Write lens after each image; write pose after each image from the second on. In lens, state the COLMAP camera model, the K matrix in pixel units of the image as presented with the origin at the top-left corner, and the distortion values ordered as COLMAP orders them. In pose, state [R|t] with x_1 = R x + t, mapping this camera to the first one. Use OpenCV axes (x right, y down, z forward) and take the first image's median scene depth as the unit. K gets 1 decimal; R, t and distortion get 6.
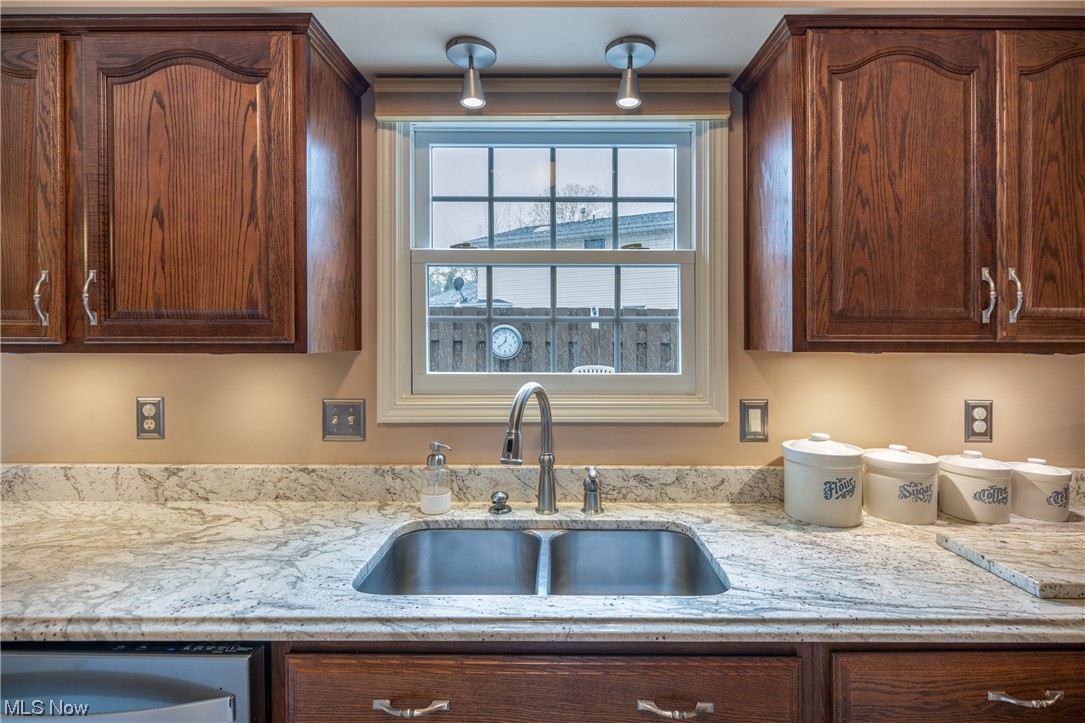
lens RADIAL K [[492.8, 0, 546.1], [0, 492.8, 349.1], [0, 0, 1]] dist [-0.001975, -0.000579]
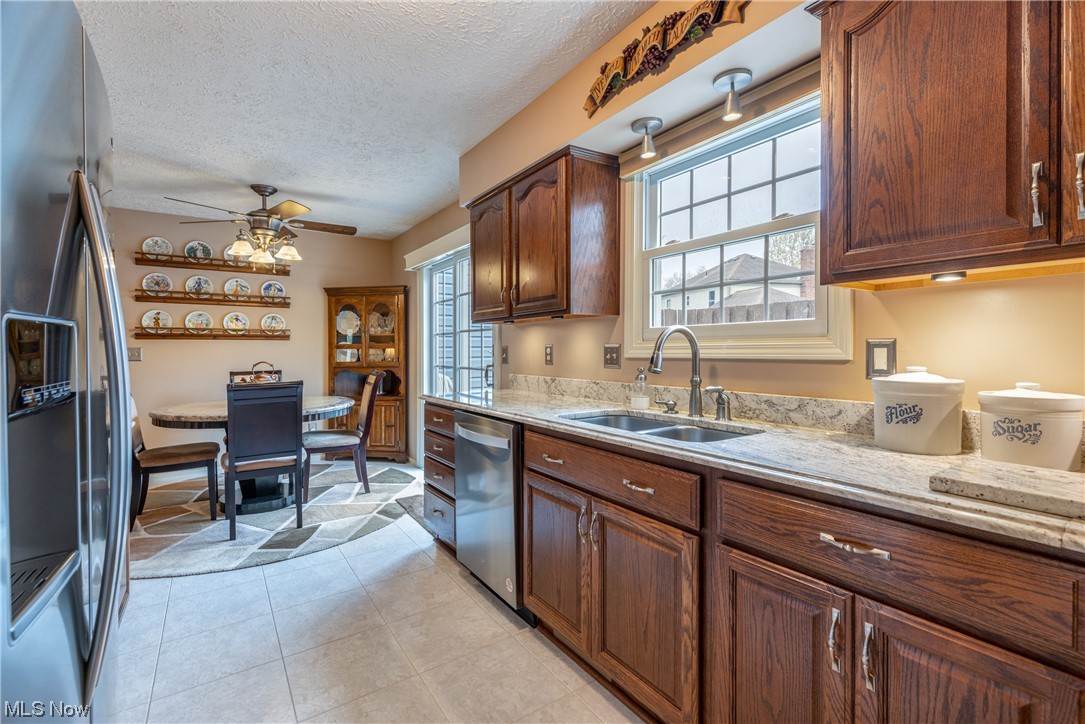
lens RADIAL K [[482.1, 0, 544.8], [0, 482.1, 356.8], [0, 0, 1]] dist [0.001909, 0.000617]
pose [[0.566672, 0.008329, -0.823901, 1.002312], [-0.006587, 0.999963, 0.005579, 0.162435], [0.823917, 0.002266, 0.566706, -0.185606]]
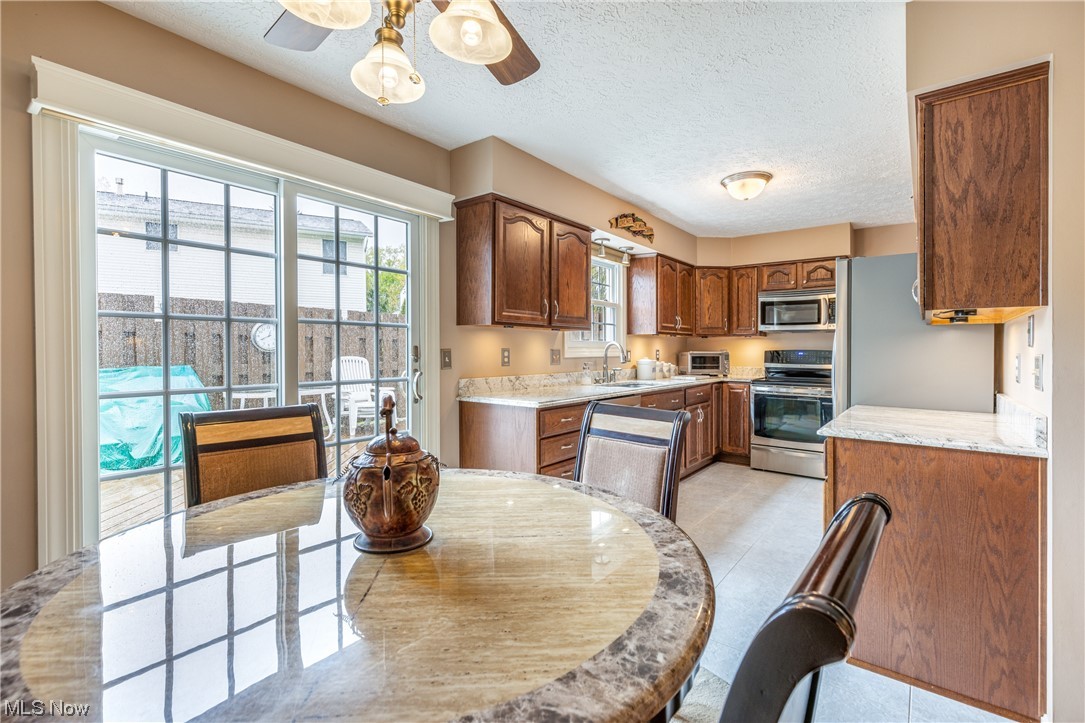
lens RADIAL K [[482.1, 0, 544.8], [0, 482.1, 356.3], [0, 0, 1]] dist [0.001909, 0.000617]
pose [[0.616790, -0.007787, 0.787089, -2.973396], [0.002617, 0.999966, 0.007843, 0.139531], [-0.787123, -0.002778, 0.616789, -0.684144]]
